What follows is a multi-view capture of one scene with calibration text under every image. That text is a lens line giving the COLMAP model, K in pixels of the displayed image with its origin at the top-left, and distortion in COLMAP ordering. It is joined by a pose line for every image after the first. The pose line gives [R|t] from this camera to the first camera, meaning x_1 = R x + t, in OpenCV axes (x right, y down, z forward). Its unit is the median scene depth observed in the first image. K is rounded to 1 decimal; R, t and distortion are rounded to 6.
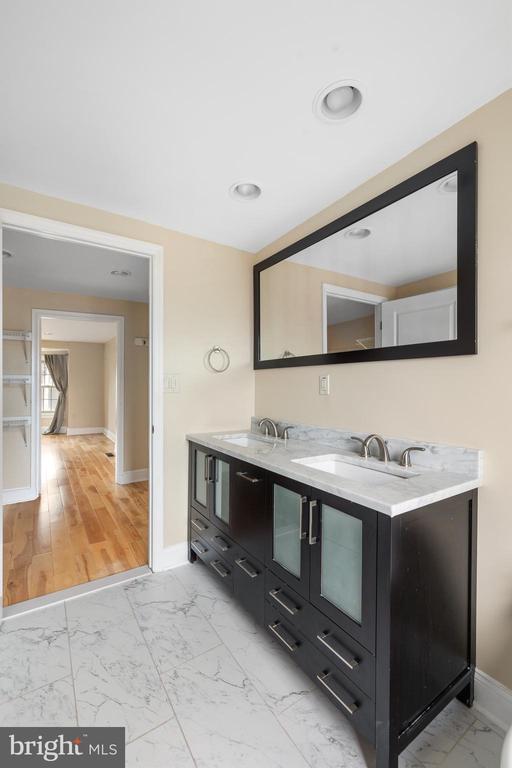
lens RADIAL K [[329.3, 0, 249.4], [0, 329.3, 382.9], [0, 0, 1]] dist [0.003541, 0.000821]
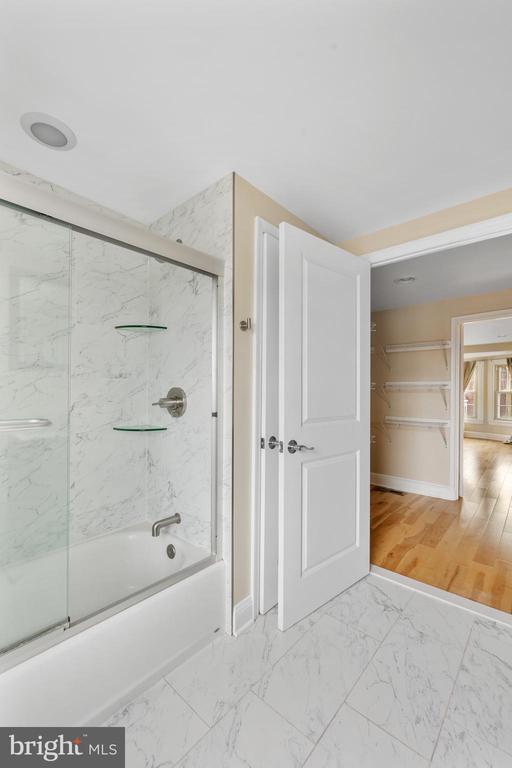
lens RADIAL K [[329.3, 0, 248.7], [0, 329.3, 387.0], [0, 0, 1]] dist [0.003541, 0.000821]
pose [[0.259798, -0.003844, -0.965655, 0.316129], [0.001956, 0.999992, -0.003454, -0.002123], [0.965661, -0.000992, 0.259804, 0.178959]]
